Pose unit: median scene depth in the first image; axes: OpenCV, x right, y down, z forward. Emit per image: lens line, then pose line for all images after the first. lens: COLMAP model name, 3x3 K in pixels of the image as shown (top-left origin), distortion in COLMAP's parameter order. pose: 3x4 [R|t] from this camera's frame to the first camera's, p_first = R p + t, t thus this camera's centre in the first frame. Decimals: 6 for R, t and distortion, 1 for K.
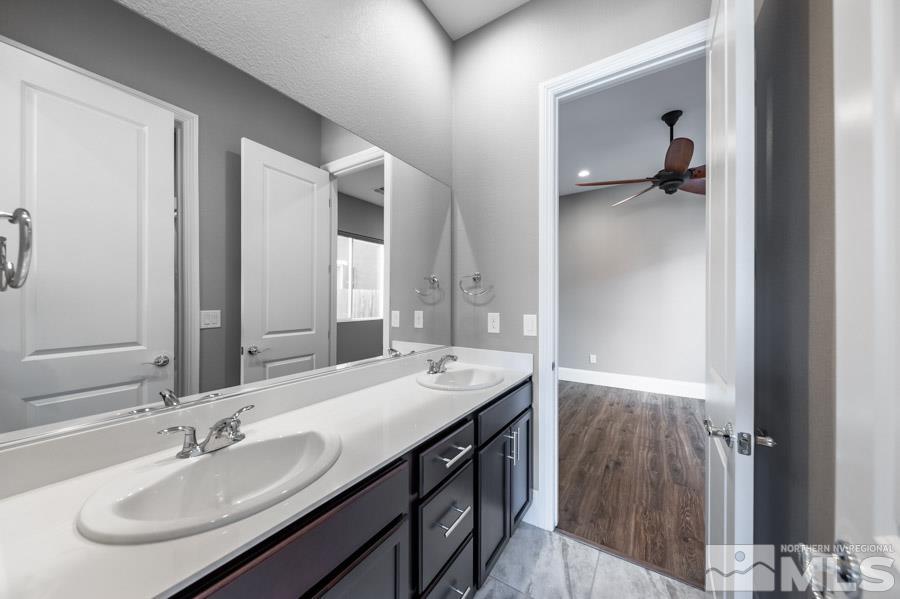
lens RADIAL K [[314.7, 0, 449.3], [0, 314.7, 301.3], [0, 0, 1]] dist [0.005506, -0.001946]
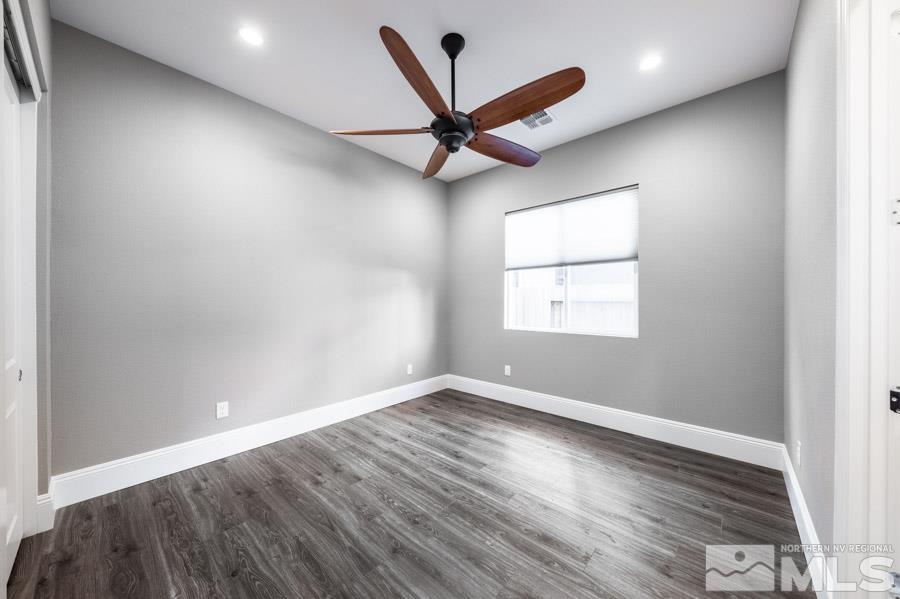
lens RADIAL K [[314.7, 0, 448.0], [0, 314.7, 299.0], [0, 0, 1]] dist [0.005506, -0.001946]
pose [[0.152863, 0.007785, 0.988217, -0.011283], [0.000425, 0.999968, -0.007943, 0.005103], [-0.988247, 0.001634, 0.152854, 0.776611]]
